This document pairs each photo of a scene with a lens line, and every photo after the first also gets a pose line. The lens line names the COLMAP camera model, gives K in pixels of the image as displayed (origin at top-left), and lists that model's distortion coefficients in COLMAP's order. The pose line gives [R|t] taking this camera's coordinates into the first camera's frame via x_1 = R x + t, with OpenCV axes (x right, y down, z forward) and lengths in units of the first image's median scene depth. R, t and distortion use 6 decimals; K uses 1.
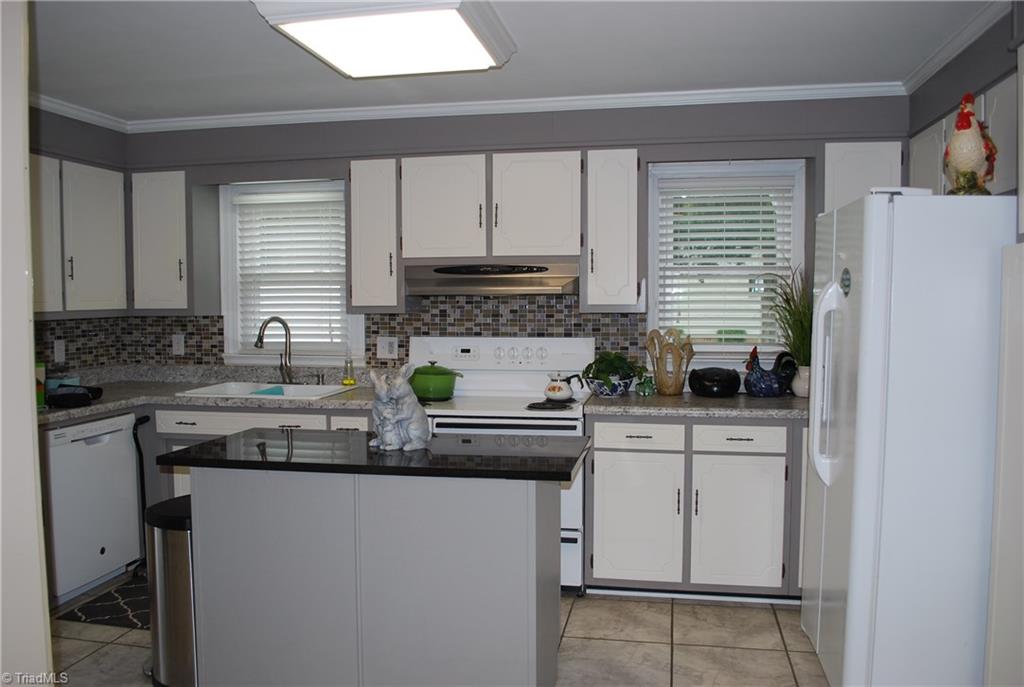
lens RADIAL K [[819.8, 0, 516.0], [0, 819.8, 346.3], [0, 0, 1]] dist [-0.062231, 0.000362]
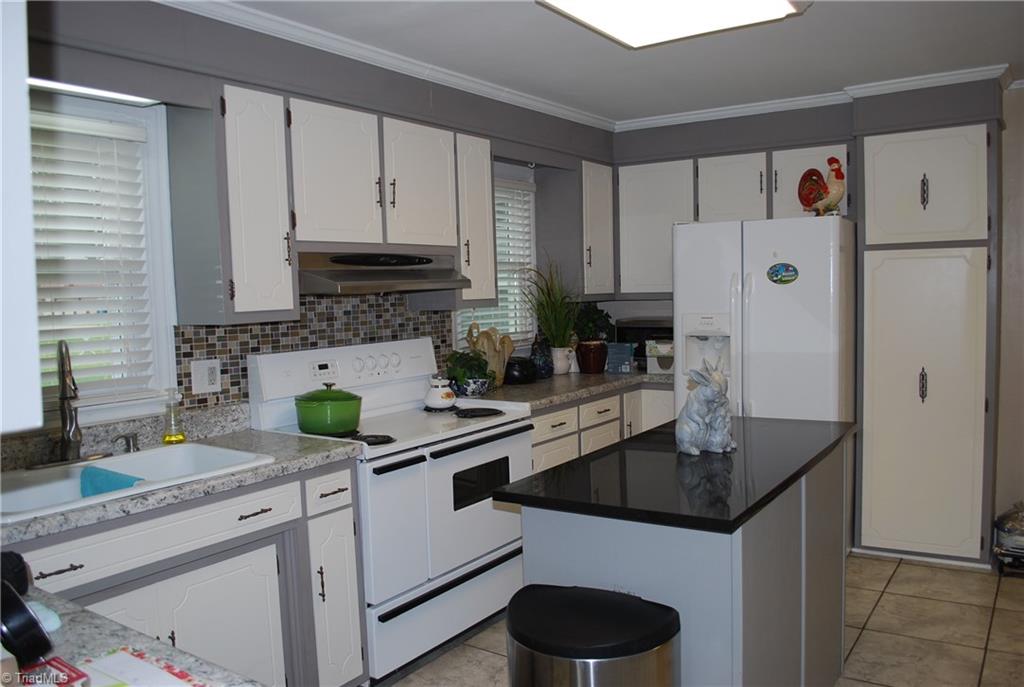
lens RADIAL K [[819.8, 0, 516.0], [0, 819.8, 346.3], [0, 0, 1]] dist [-0.062231, 0.000362]
pose [[0.388316, -0.073474, 0.918593, -0.679481], [0.081614, 0.995641, 0.045136, -0.032573], [-0.917905, 0.057443, 0.392620, 0.532072]]
